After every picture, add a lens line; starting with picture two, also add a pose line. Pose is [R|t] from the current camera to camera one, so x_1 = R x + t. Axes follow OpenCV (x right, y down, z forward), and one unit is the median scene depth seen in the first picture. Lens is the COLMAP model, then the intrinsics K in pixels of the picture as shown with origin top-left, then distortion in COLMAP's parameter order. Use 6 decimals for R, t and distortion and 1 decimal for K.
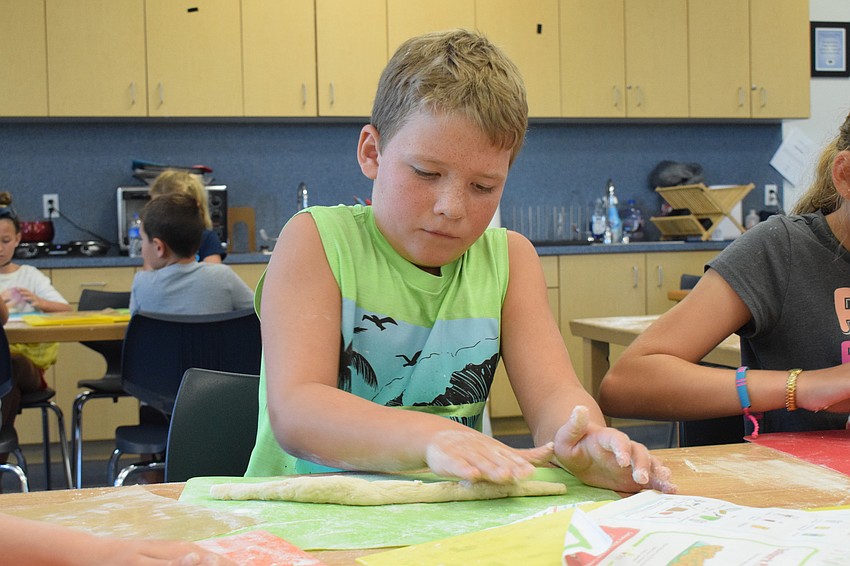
lens RADIAL K [[1250.7, 0, 429.0], [0, 1250.7, 296.3], [0, 0, 1]] dist [-0.019173, 0.041912]
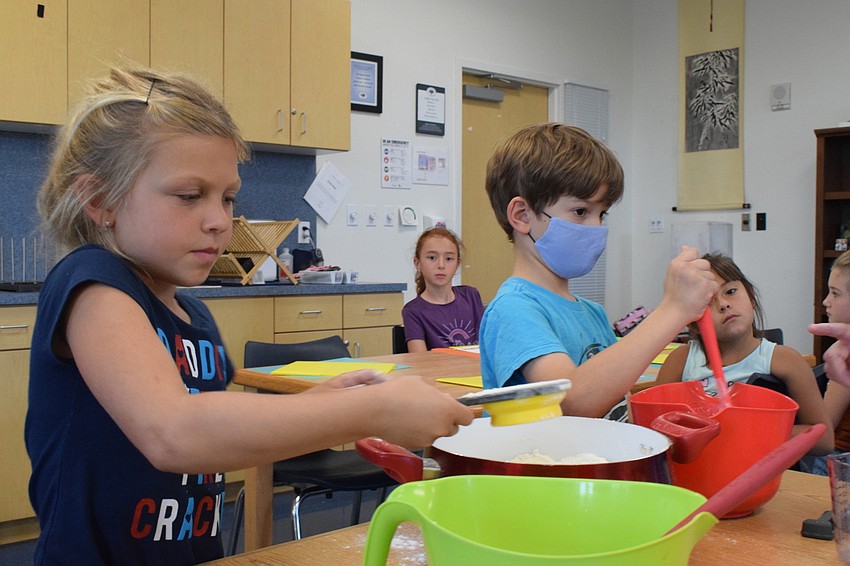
lens RADIAL K [[1250.7, 0, 429.0], [0, 1250.7, 296.3], [0, 0, 1]] dist [-0.019173, 0.041912]
pose [[0.927384, 0.013127, 0.373880, 0.013788], [-0.002960, 0.999610, -0.027755, -0.008375], [-0.374098, 0.024633, 0.927062, 0.108964]]
